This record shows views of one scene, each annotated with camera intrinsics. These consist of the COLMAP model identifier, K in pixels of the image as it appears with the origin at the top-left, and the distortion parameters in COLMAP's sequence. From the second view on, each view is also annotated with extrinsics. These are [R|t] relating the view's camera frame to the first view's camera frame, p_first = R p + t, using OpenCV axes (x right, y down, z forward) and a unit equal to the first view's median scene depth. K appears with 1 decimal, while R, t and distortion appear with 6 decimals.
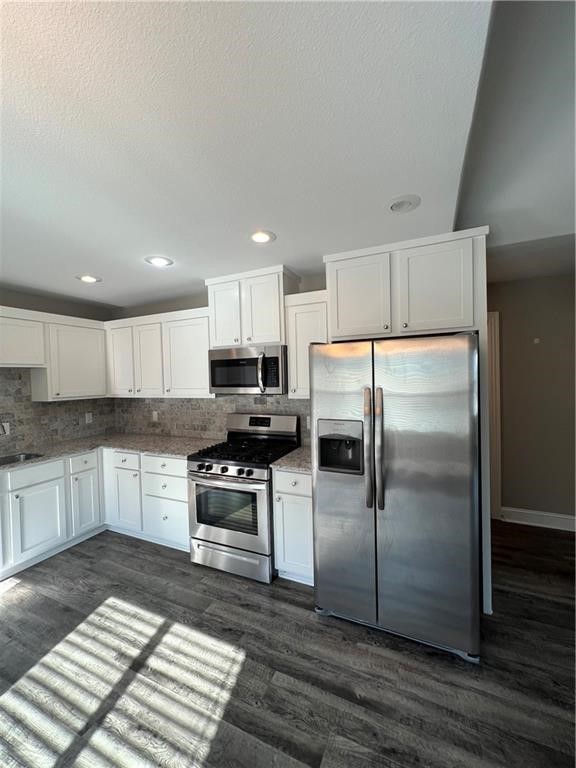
lens RADIAL K [[307.1, 0, 287.8], [0, 307.1, 382.5], [0, 0, 1]] dist [-0.003672, 0.000888]
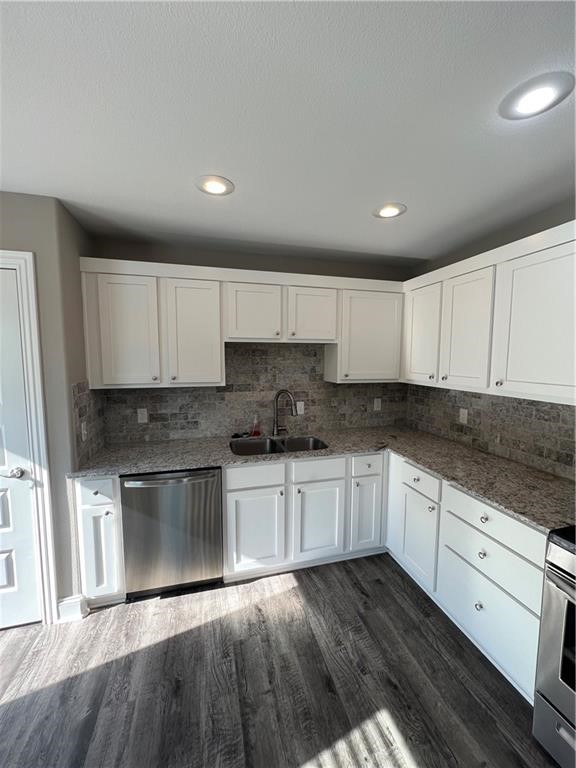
lens RADIAL K [[307.1, 0, 289.3], [0, 307.1, 386.1], [0, 0, 1]] dist [-0.003672, 0.000888]
pose [[0.645245, 0.101738, -0.757171, -0.216160], [-0.035804, 0.994031, 0.103052, -0.013670], [0.763136, -0.039384, 0.645037, 0.342703]]
